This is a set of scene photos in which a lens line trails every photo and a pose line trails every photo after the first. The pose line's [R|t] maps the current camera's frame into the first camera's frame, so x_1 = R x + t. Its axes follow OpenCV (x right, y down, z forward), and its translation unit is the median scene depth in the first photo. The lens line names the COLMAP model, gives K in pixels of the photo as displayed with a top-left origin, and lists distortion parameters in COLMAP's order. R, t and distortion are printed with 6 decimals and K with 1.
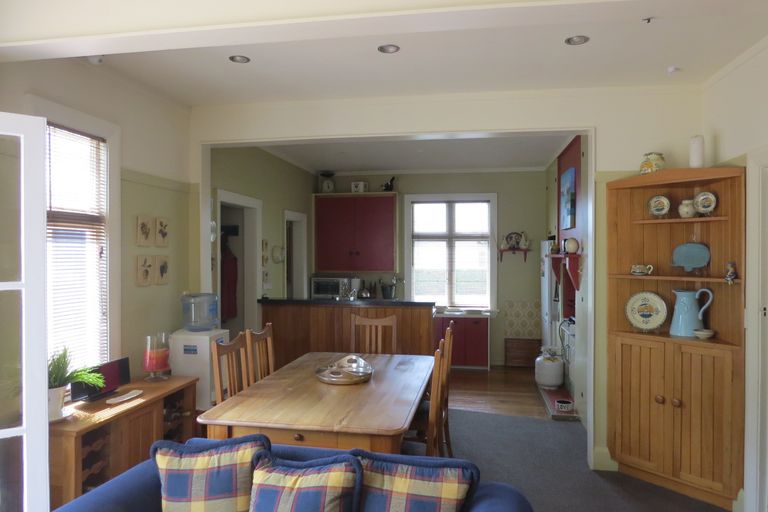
lens RADIAL K [[533.1, 0, 384.0], [0, 533.1, 256.0], [0, 0, 1]] dist [-0.037303, 0.006441]
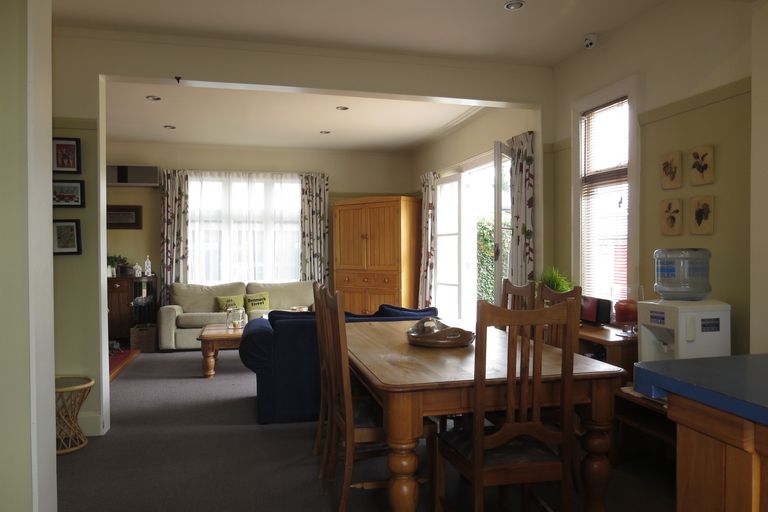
lens RADIAL K [[533.1, 0, 384.0], [0, 533.1, 256.0], [0, 0, 1]] dist [-0.037303, 0.006441]
pose [[-0.905781, 0.010397, -0.423620, 0.328982], [0.003564, 0.999851, 0.016919, 0.073719], [0.423732, 0.013815, -0.905682, 1.561107]]
